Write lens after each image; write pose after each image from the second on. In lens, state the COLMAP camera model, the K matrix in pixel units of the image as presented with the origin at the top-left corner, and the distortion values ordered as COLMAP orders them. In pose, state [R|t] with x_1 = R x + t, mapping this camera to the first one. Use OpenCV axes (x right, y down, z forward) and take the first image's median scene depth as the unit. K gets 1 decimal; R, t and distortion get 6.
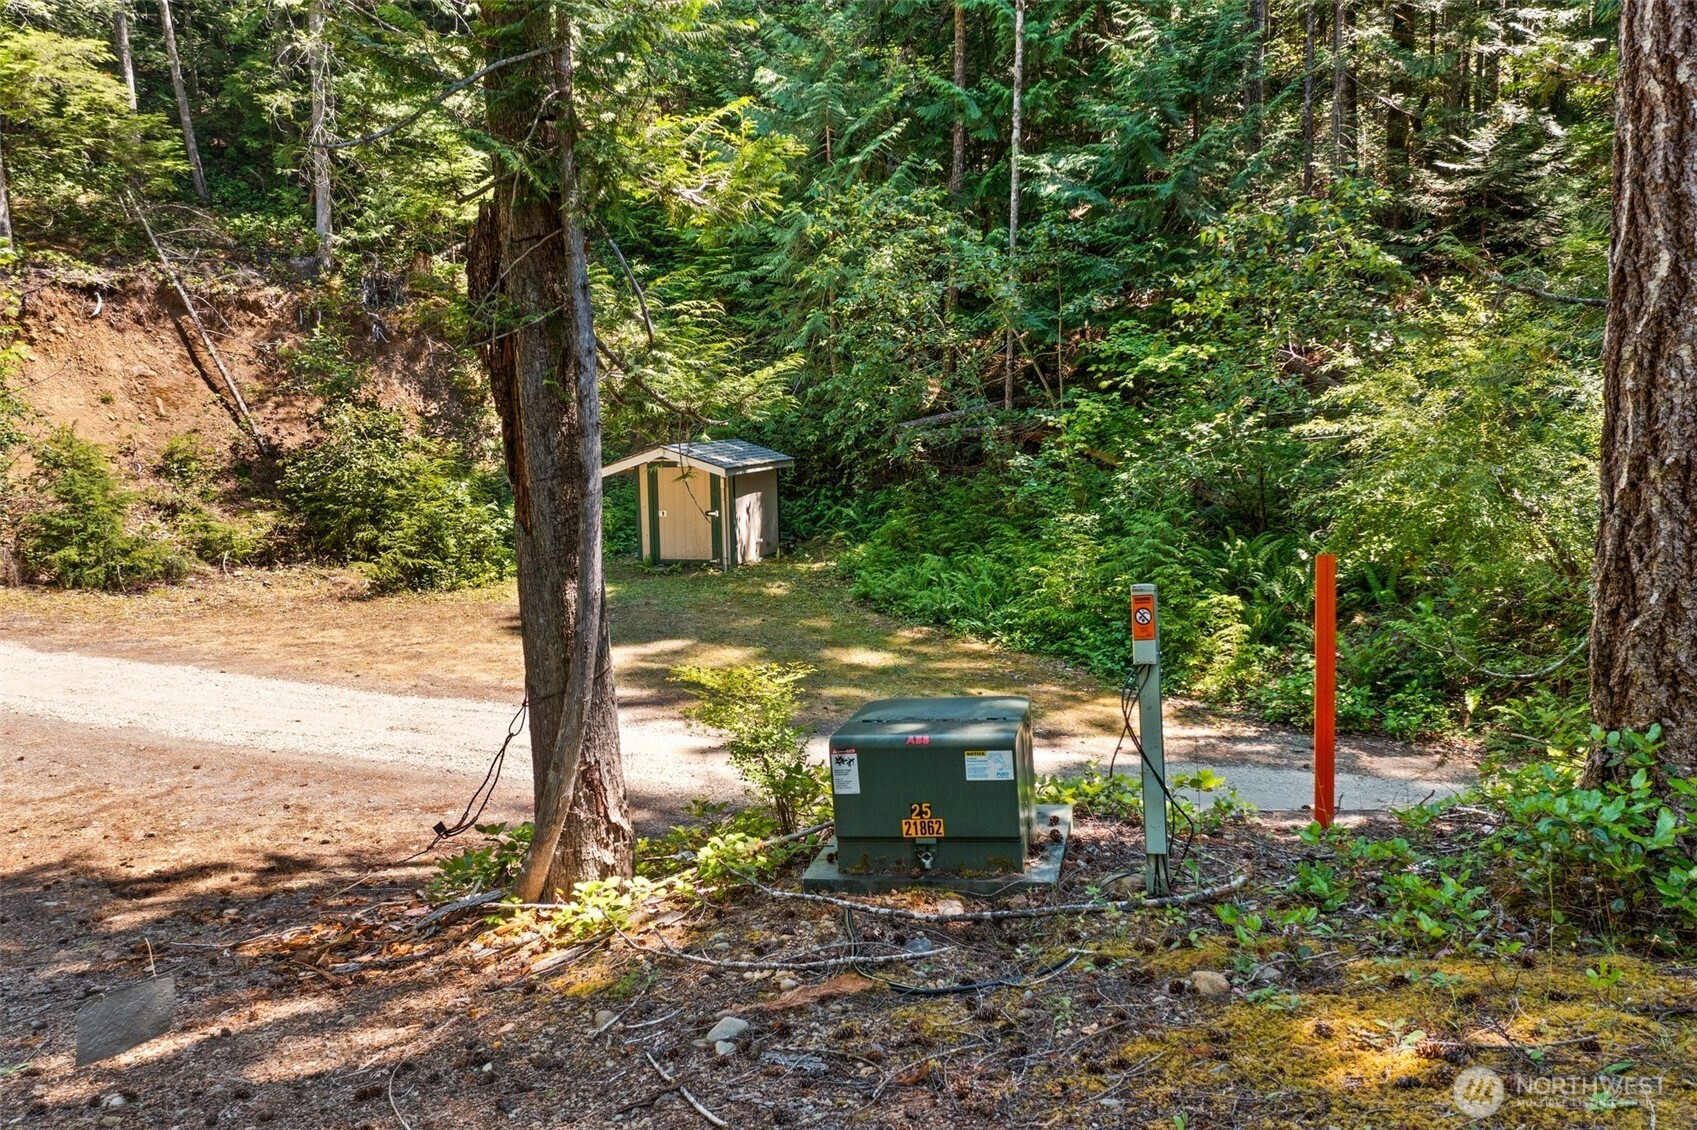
lens RADIAL K [[1382.0, 0, 850.7], [0, 1382.0, 535.2], [0, 0, 1]] dist [-0.000627, -0.000197]
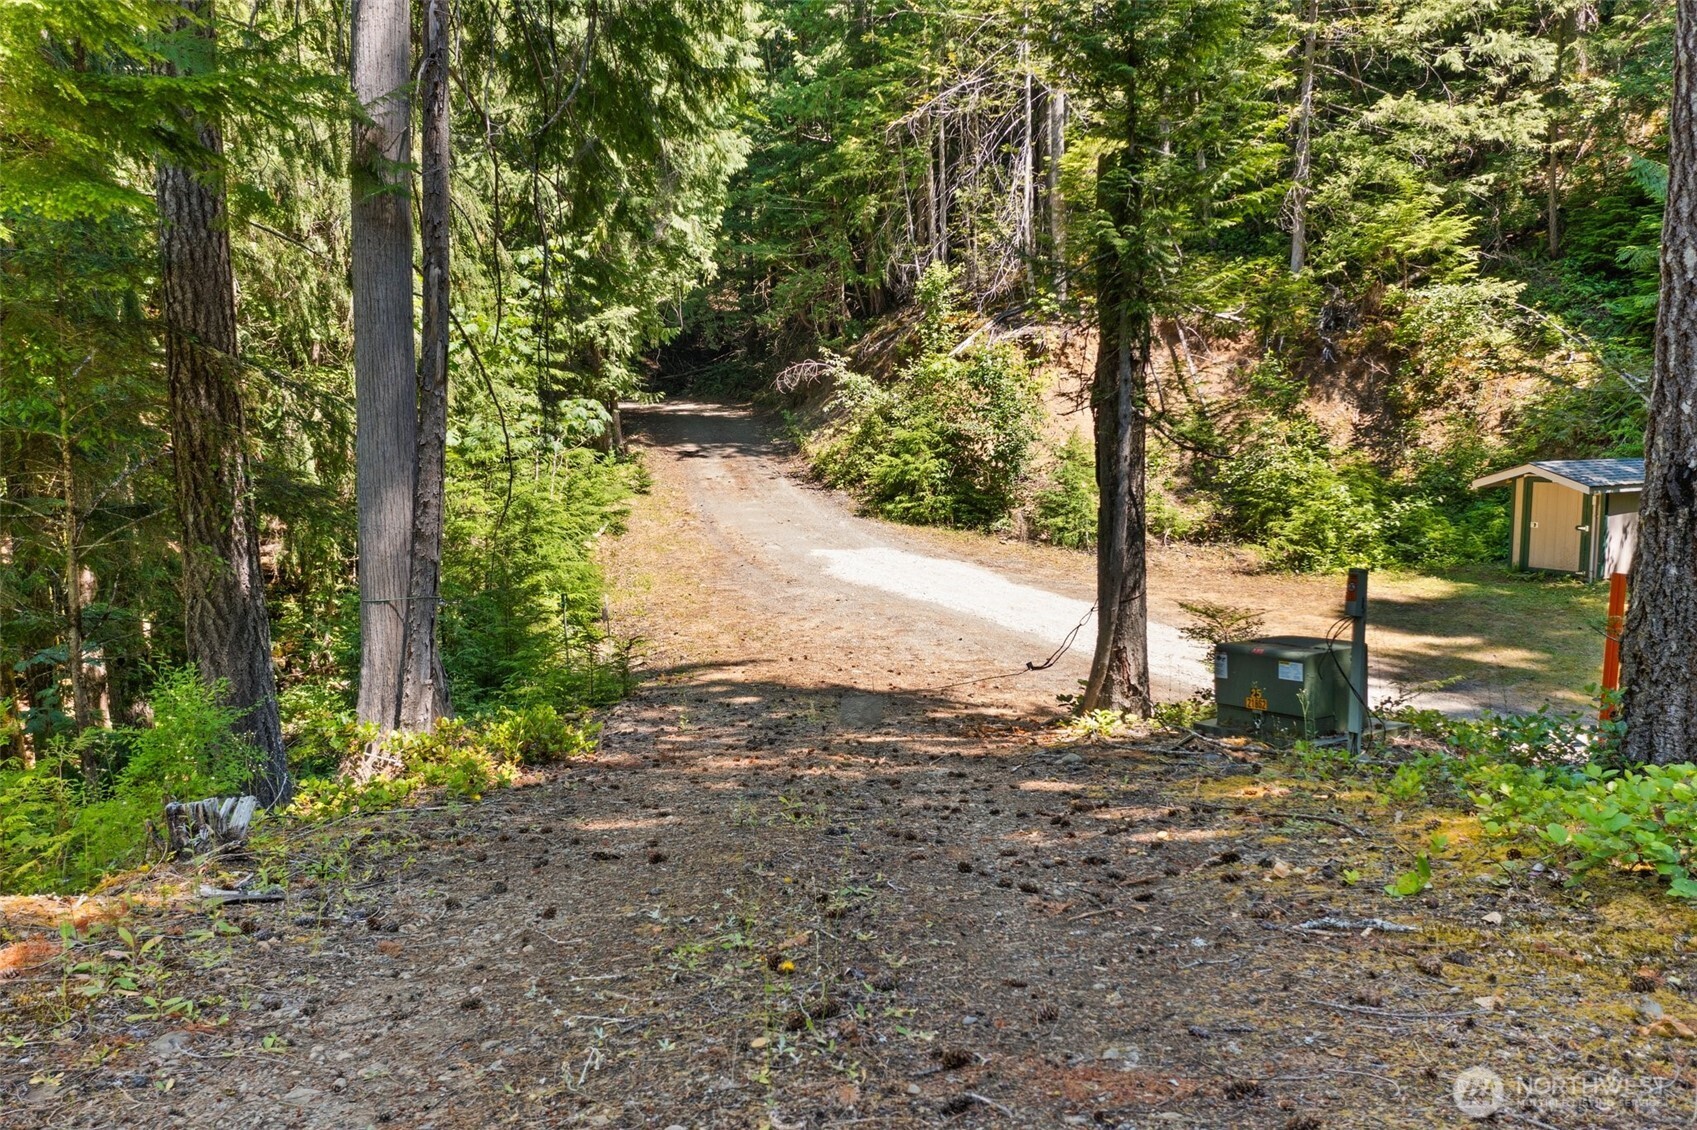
lens RADIAL K [[1341.2, 0, 848.5], [0, 1341.2, 565.0], [0, 0, 1]] dist [-0.015779, -0.003788]
pose [[0.725519, 0.094747, -0.681649, 0.187935], [-0.077898, 0.995418, 0.055448, -0.000879], [0.683779, 0.012870, 0.729576, -0.122940]]
